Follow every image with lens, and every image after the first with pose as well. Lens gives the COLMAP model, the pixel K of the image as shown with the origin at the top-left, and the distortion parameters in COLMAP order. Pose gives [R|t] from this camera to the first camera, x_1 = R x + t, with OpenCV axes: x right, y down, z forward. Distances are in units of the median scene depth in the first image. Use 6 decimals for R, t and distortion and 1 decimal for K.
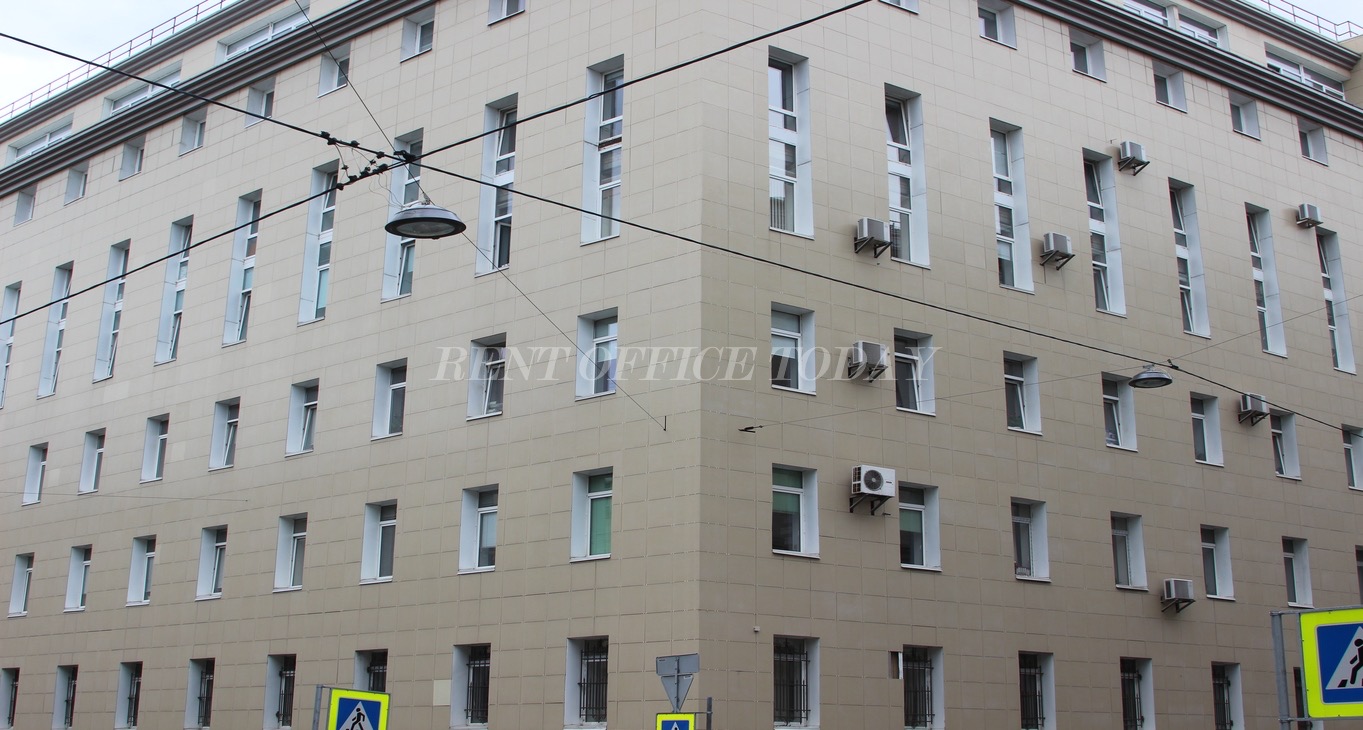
lens RADIAL K [[1695.2, 0, 681.5], [0, 1695.2, 365.0], [0, 0, 1]] dist [-0.148413, 0.077058]
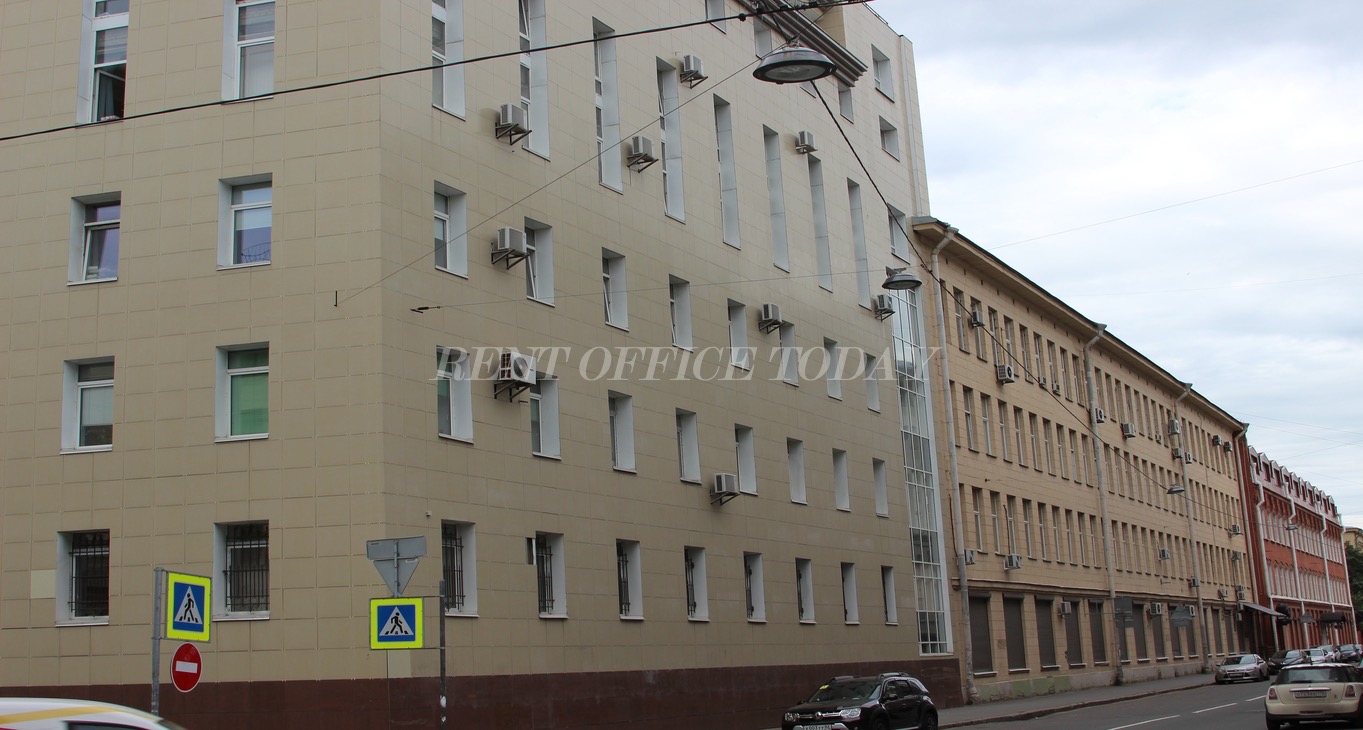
lens RADIAL K [[1695.2, 0, 681.5], [0, 1695.2, 365.0], [0, 0, 1]] dist [-0.148413, 0.077058]
pose [[0.897645, 0.038268, 0.439055, -0.235387], [-0.062875, 0.997153, 0.041636, 0.018749], [-0.436211, -0.064980, 0.897495, 0.057488]]
